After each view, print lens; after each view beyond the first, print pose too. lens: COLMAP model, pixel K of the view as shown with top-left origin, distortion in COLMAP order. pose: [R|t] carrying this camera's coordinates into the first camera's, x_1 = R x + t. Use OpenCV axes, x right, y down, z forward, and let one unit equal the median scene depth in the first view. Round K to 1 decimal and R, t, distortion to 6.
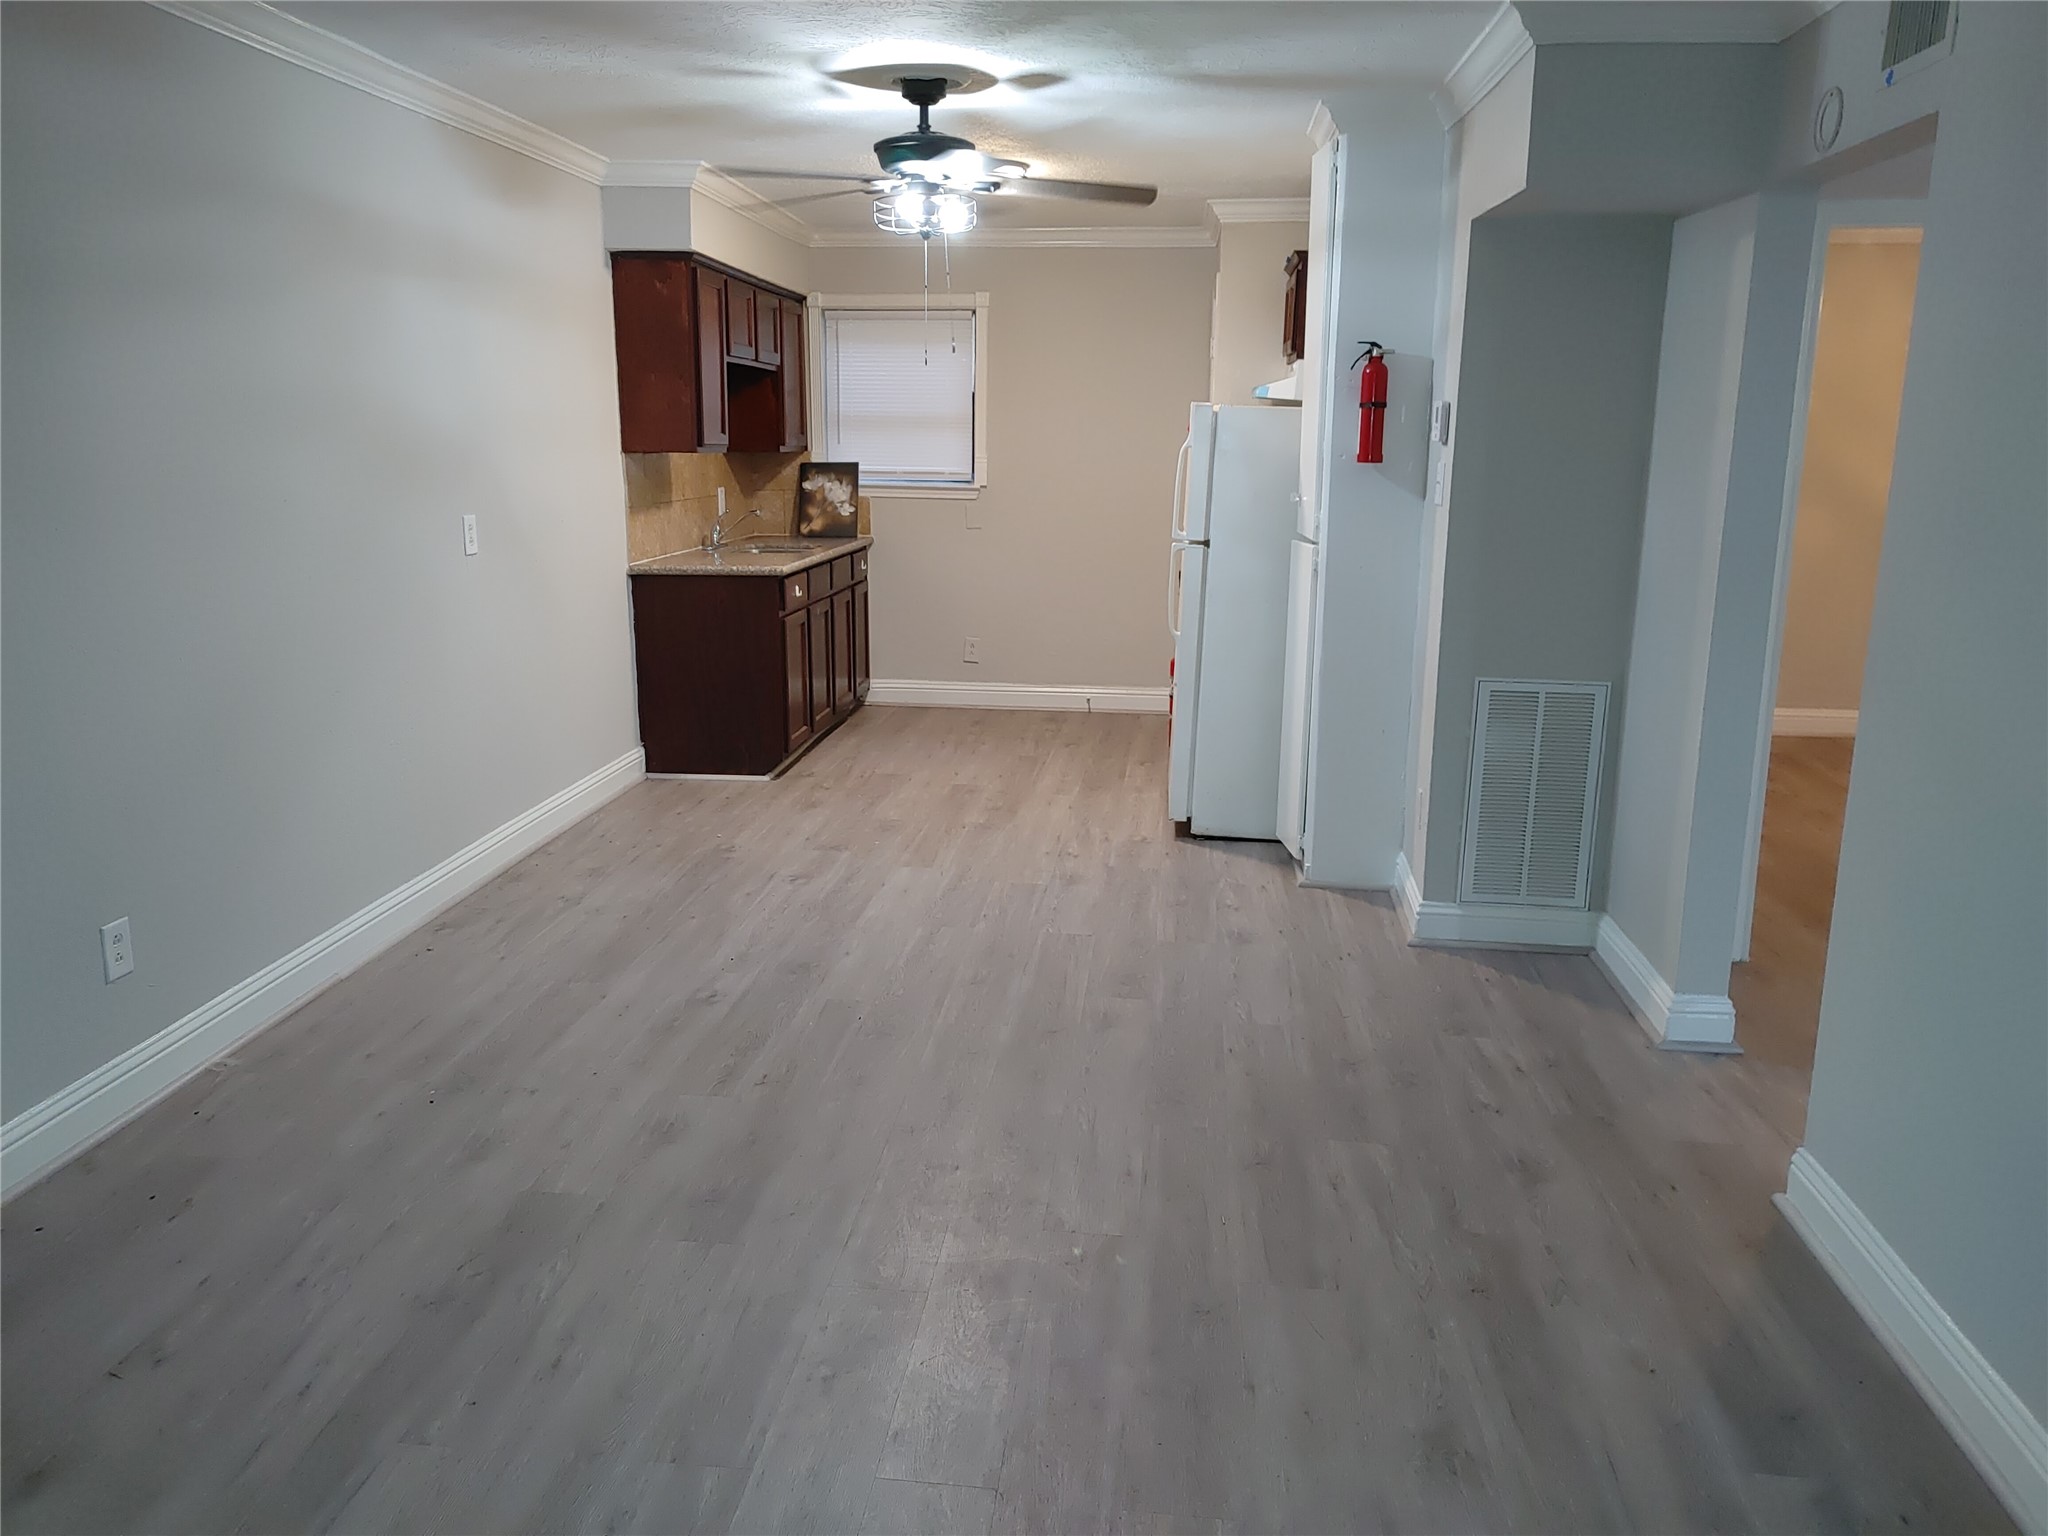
lens RADIAL K [[1559.3, 0, 1024.3], [0, 1559.3, 768.1], [0, 0, 1]] dist [0.009517, 0.000168]
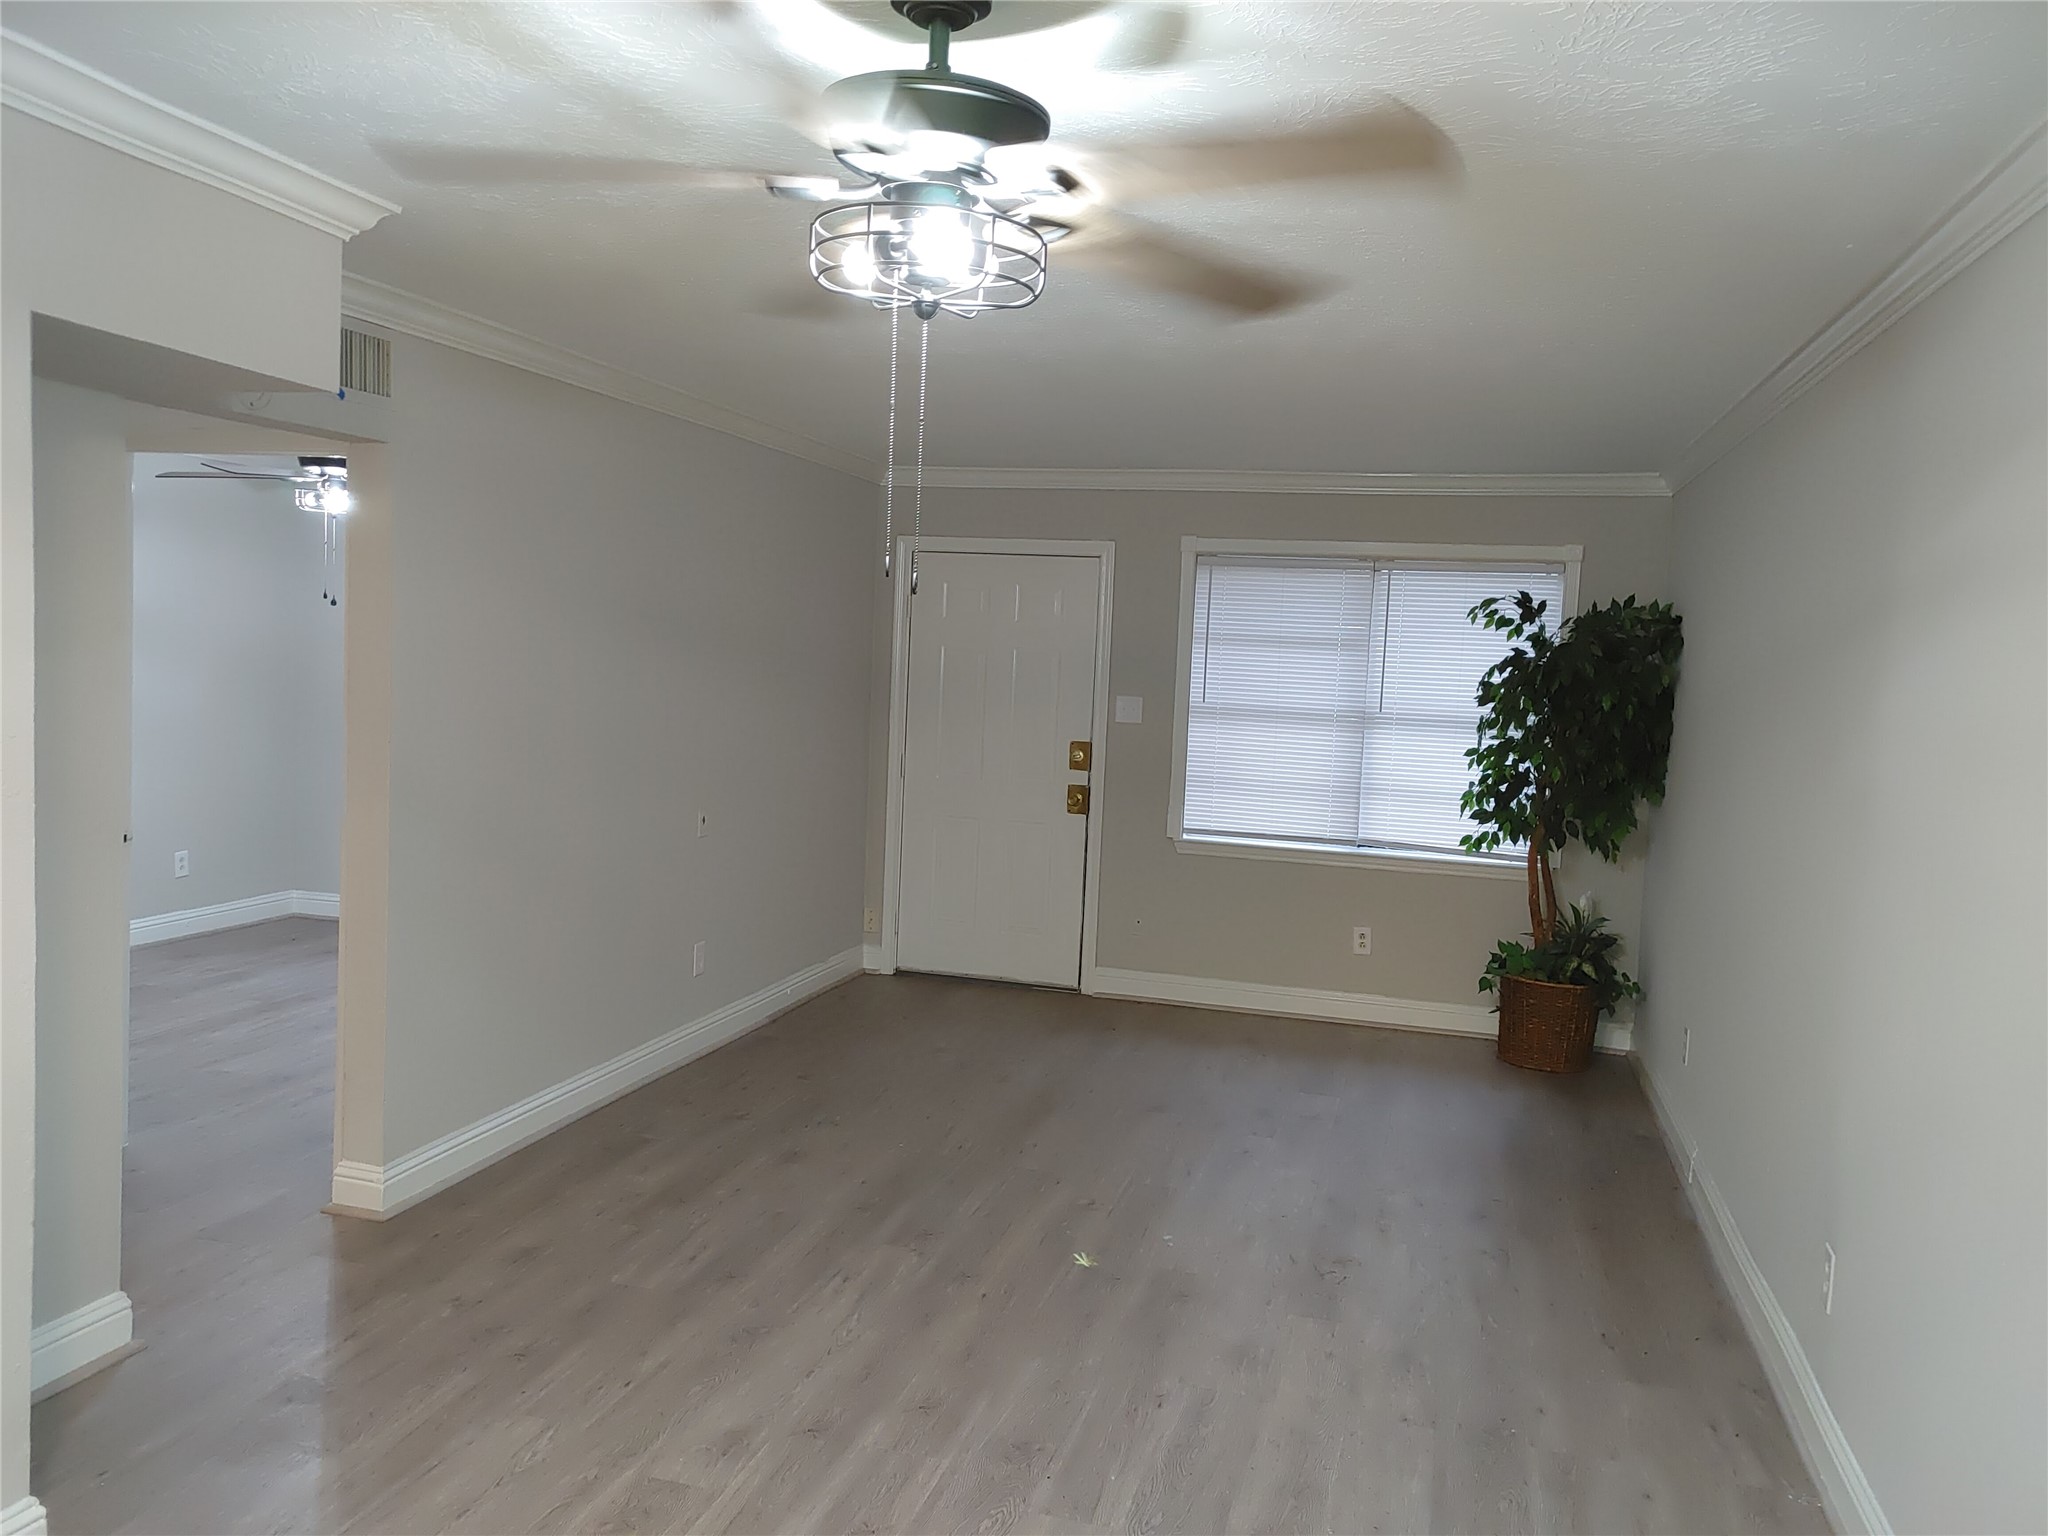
lens RADIAL K [[1559.3, 0, 1025.4], [0, 1559.3, 766.1], [0, 0, 1]] dist [0.009517, 0.000168]
pose [[-0.984615, -0.071276, 0.159543, -0.209801], [-0.021889, 0.956145, 0.292075, -0.427589], [-0.173364, 0.284089, -0.942994, 1.784137]]
